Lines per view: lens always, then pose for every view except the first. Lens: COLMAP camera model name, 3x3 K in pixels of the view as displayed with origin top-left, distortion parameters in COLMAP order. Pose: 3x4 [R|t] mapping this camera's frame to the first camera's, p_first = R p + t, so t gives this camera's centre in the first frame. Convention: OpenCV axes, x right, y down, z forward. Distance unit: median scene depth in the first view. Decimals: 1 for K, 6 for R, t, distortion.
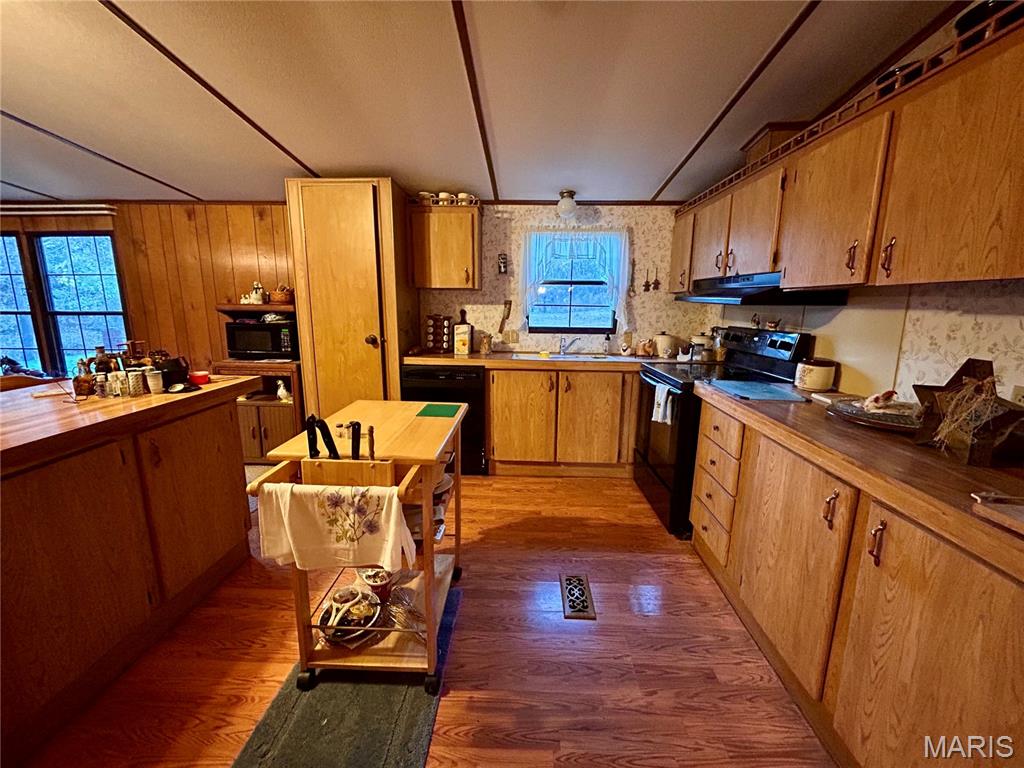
lens RADIAL K [[404.8, 0, 512.0], [0, 404.8, 384.0], [0, 0, 1]] dist [0.000866, 0.000078]
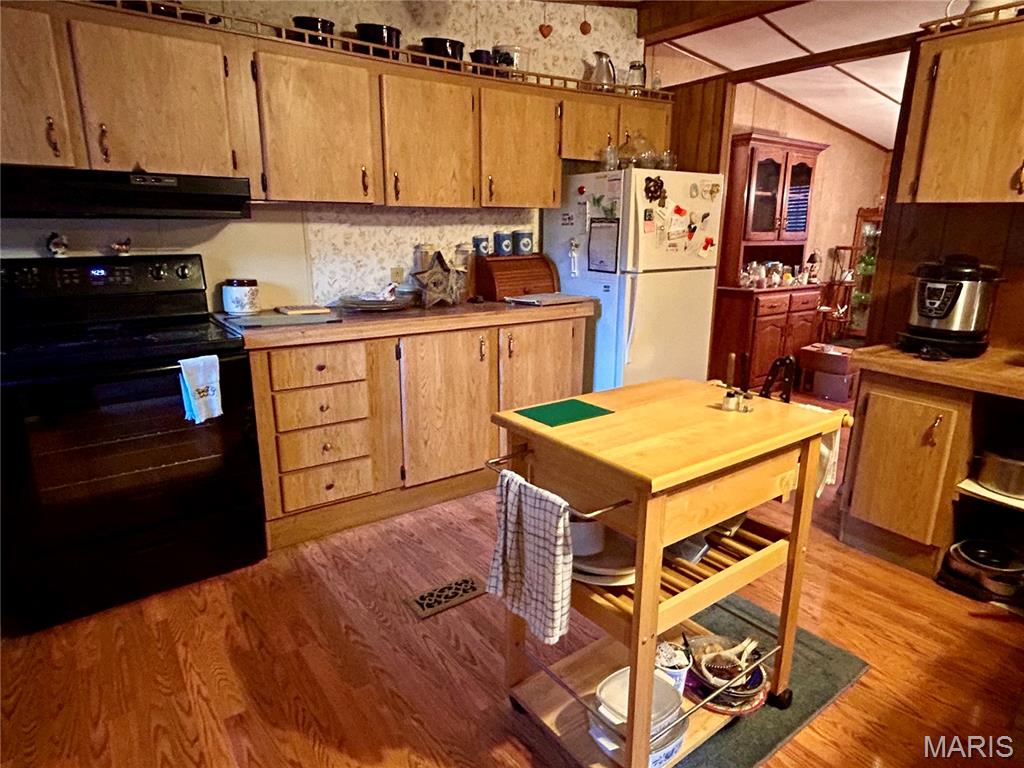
lens RADIAL K [[623.9, 0, 512.0], [0, 623.9, 384.0], [0, 0, 1]] dist [-0.007669, -0.000162]
pose [[-0.630117, -0.209402, 0.747732, -0.898852], [0.132794, 0.919706, 0.369468, -0.354034], [-0.765061, 0.332102, -0.551715, 1.753898]]
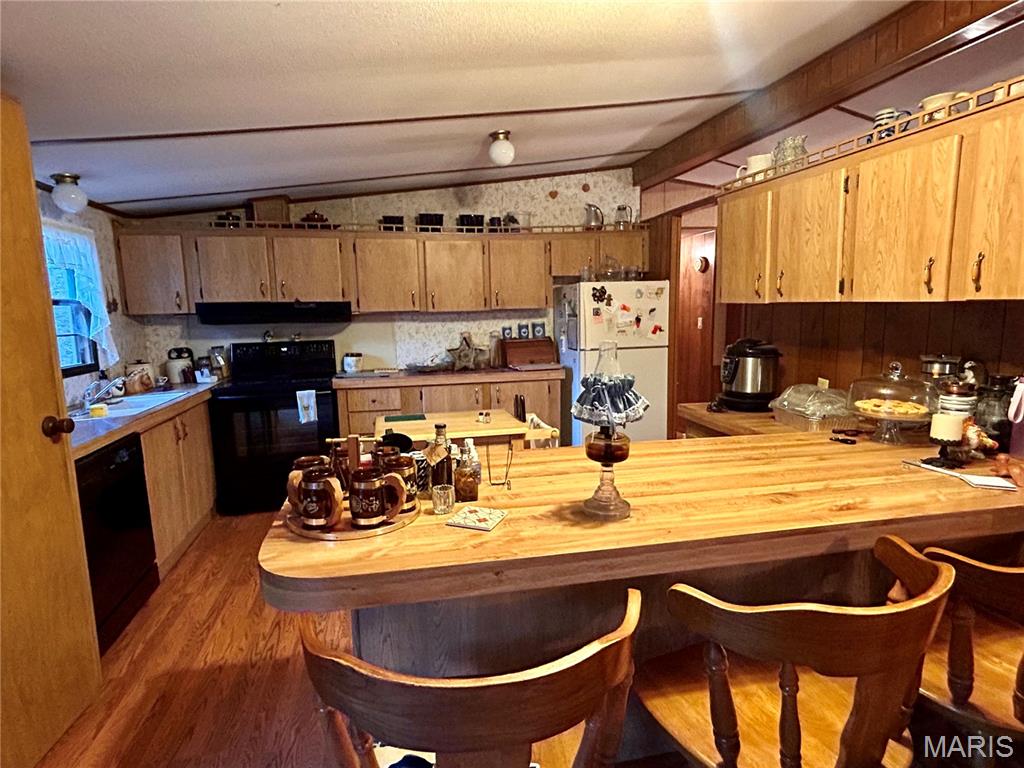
lens RADIAL K [[576.7, 0, 512.0], [0, 576.7, 384.0], [0, 0, 1]] dist [-0.001527, -0.000342]
pose [[-0.257827, -0.137370, 0.956376, -2.146873], [0.201570, 0.960413, 0.192290, -0.333418], [-0.944931, 0.242354, -0.219931, 1.188459]]
